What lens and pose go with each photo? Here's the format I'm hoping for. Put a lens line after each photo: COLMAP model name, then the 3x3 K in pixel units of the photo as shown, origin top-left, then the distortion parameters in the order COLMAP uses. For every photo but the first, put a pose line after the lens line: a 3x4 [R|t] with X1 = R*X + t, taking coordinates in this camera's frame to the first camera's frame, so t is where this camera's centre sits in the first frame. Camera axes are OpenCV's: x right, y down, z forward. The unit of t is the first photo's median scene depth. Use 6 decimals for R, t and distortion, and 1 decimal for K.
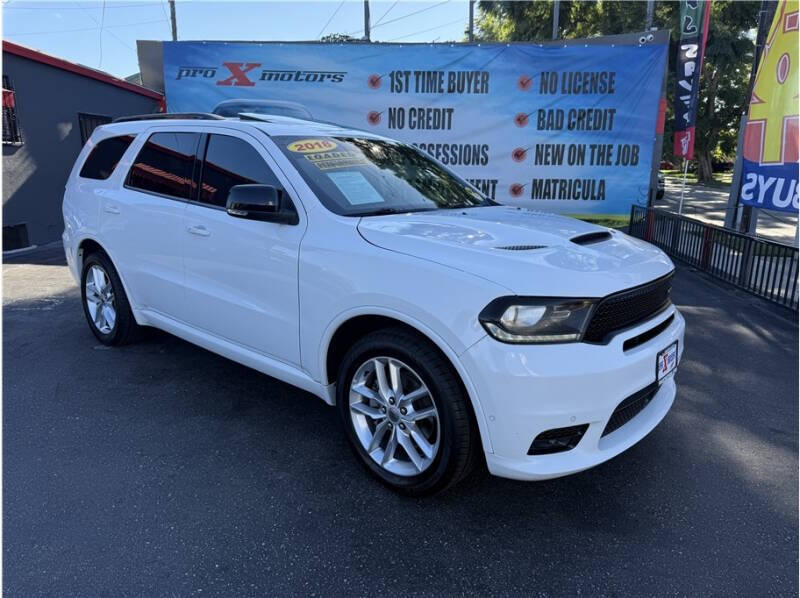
lens RADIAL K [[563.6, 0, 398.4], [0, 563.6, 304.8], [0, 0, 1]] dist [0.037289, -0.042592]
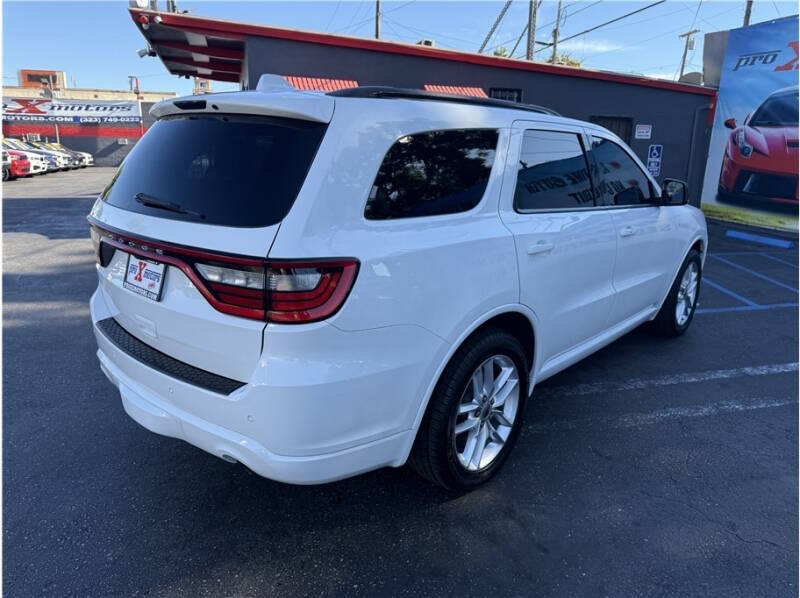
lens RADIAL K [[570.1, 0, 396.0], [0, 570.1, 296.2], [0, 0, 1]] dist [0.018760, -0.015572]
pose [[0.387935, 0.228351, -0.892951, 0.300140], [-0.246791, 0.959182, 0.138071, -0.053373], [0.888032, 0.166810, 0.428456, 0.212844]]
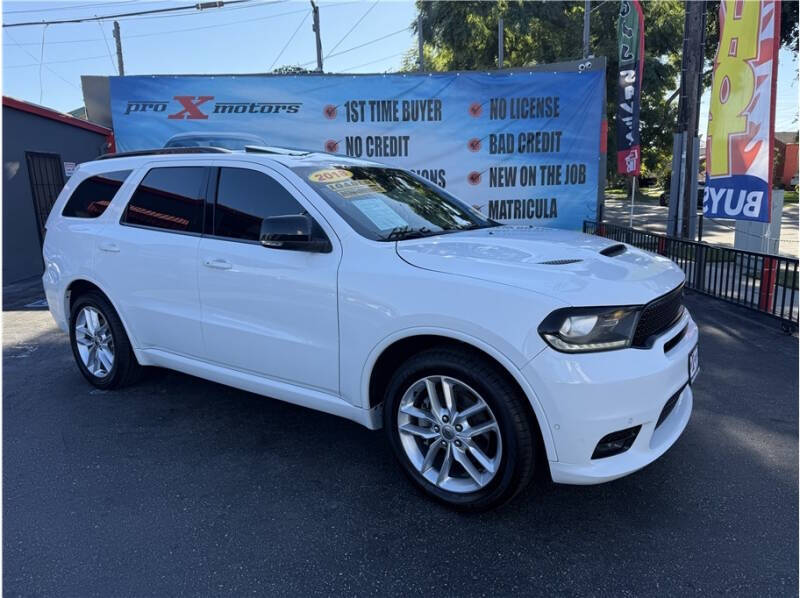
lens RADIAL K [[563.6, 0, 403.5], [0, 563.6, 302.7], [0, 0, 1]] dist [0.037289, -0.042592]
pose [[0.992694, -0.059847, 0.104767, -0.038964], [0.064762, 0.996923, -0.044153, 0.000221], [-0.101802, 0.050615, 0.993516, -0.003249]]
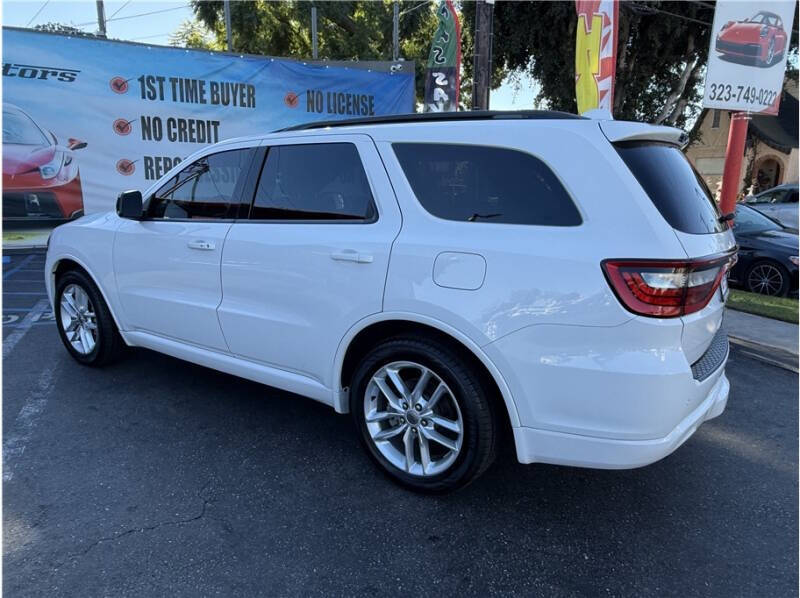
lens RADIAL K [[551.0, 0, 403.2], [0, 551.0, 297.0], [0, 0, 1]] dist [0.005191, 0.007328]
pose [[0.862876, -0.106512, 0.494065, -0.119947], [0.124924, 0.992157, -0.004285, -0.022033], [-0.489734, 0.065418, 0.869414, 0.091794]]
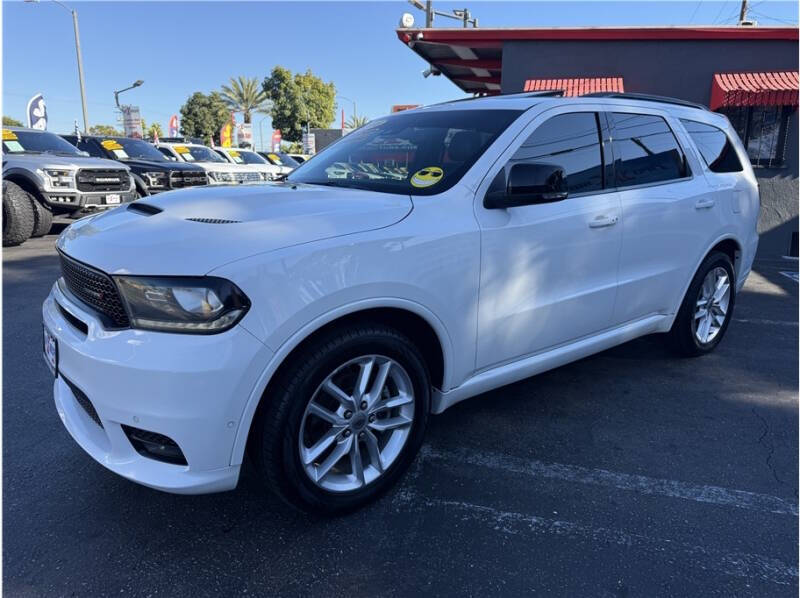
lens RADIAL K [[570.1, 0, 397.7], [0, 570.1, 297.6], [0, 0, 1]] dist [0.018760, -0.015572]
pose [[-0.170197, 0.209702, -0.962838, 0.266707], [-0.256535, 0.933974, 0.248762, -0.071459], [0.951432, 0.289340, -0.105164, 0.349097]]
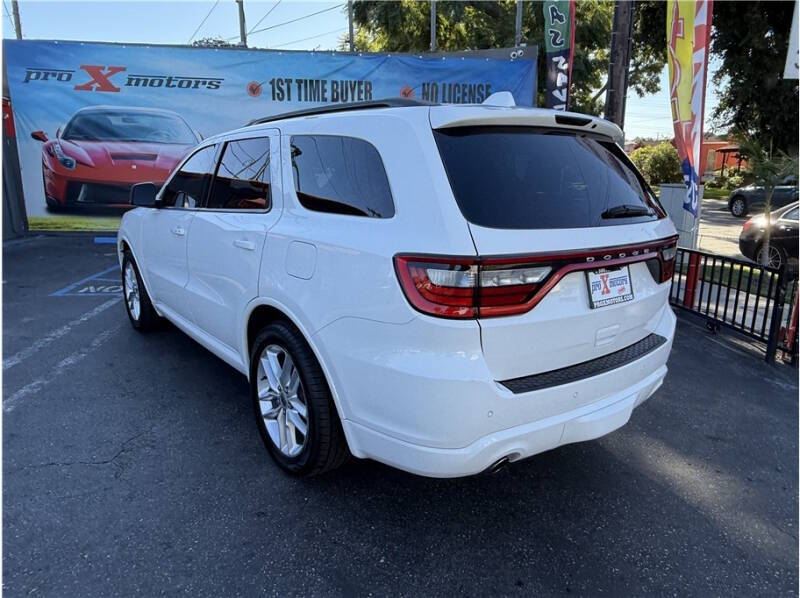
lens RADIAL K [[550.0, 0, 398.4], [0, 550.0, 298.6], [0, 0, 1]] dist [-0.006316, 0.013503]
pose [[0.977873, -0.057640, 0.201104, -0.011382], [0.061985, 0.997959, -0.015370, -0.010435], [-0.199808, 0.027495, 0.979449, 0.049755]]
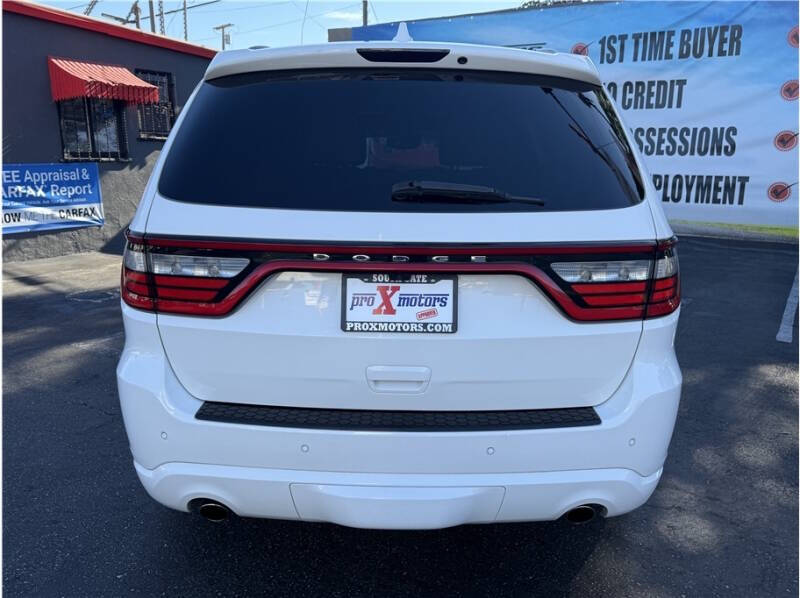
lens RADIAL K [[664.3, 0, 399.2], [0, 664.3, 302.5], [0, 0, 1]] dist [0.025881, -0.029015]
pose [[0.898661, 0.082887, -0.430742, 0.160857], [-0.099388, 0.994922, -0.015902, -0.011156], [0.427236, 0.057101, 0.902335, 0.085313]]
